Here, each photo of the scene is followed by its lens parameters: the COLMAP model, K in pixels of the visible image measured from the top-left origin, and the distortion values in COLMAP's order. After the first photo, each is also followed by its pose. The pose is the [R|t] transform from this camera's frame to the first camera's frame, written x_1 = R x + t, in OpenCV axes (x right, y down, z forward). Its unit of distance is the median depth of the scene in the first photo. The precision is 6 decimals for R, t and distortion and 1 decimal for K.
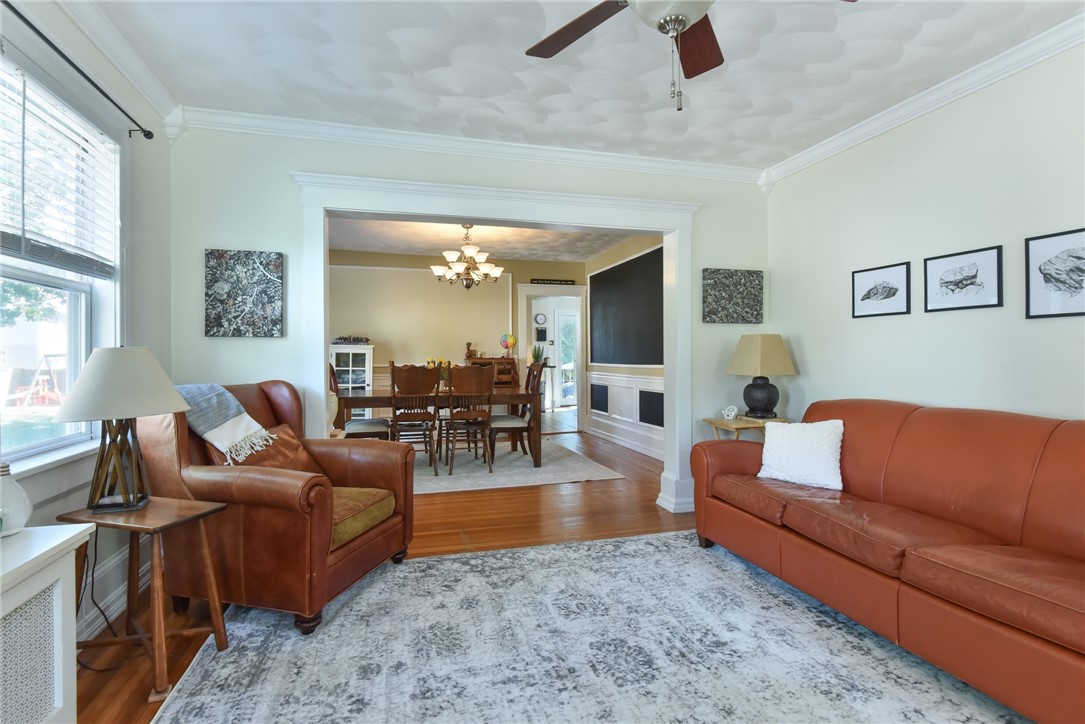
lens RADIAL K [[508.3, 0, 536.1], [0, 508.3, 357.3], [0, 0, 1]] dist [-0.001071, -0.008896]
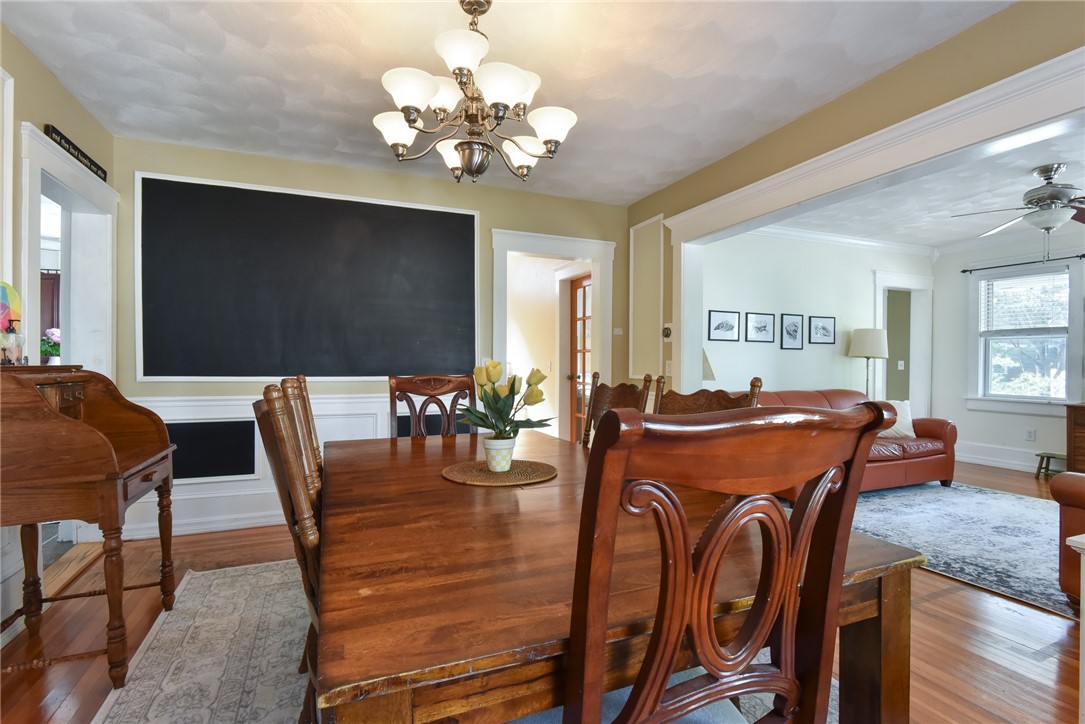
lens RADIAL K [[505.4, 0, 503.6], [0, 505.4, 362.3], [0, 0, 1]] dist [0.000025, -0.011620]
pose [[-0.075030, 0.005397, 0.997167, -1.152001], [-0.006146, 0.999964, -0.005875, 0.004953], [-0.997162, -0.006570, -0.074994, 2.307254]]
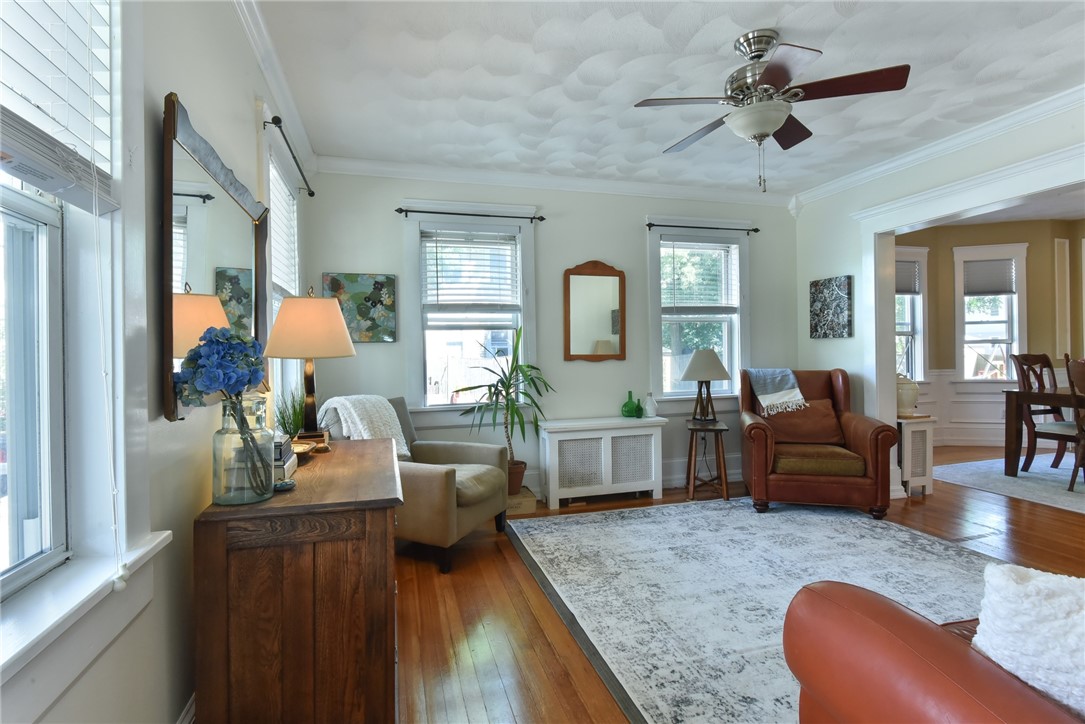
lens RADIAL K [[508.3, 0, 536.1], [0, 508.3, 357.3], [0, 0, 1]] dist [-0.001071, -0.008896]
pose [[0.000817, 0.011709, -0.999931, 1.102871], [0.015200, 0.999816, 0.011720, -0.018659], [0.999884, -0.015209, 0.000638, 0.205601]]
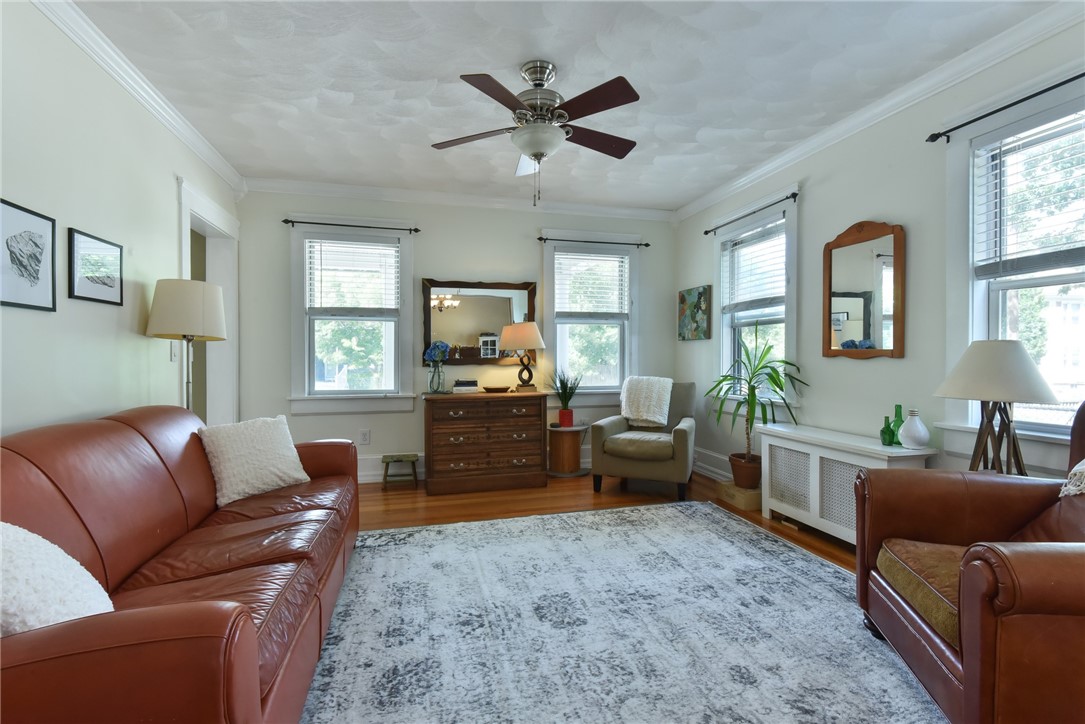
lens RADIAL K [[497.0, 0, 556.8], [0, 497.0, 360.0], [0, 0, 1]] dist [0.001474, -0.000101]
pose [[-0.999897, 0.007340, -0.012369, 0.144881], [0.007228, 0.999932, 0.009105, 0.005053], [0.012435, 0.009015, -0.999882, 1.659333]]
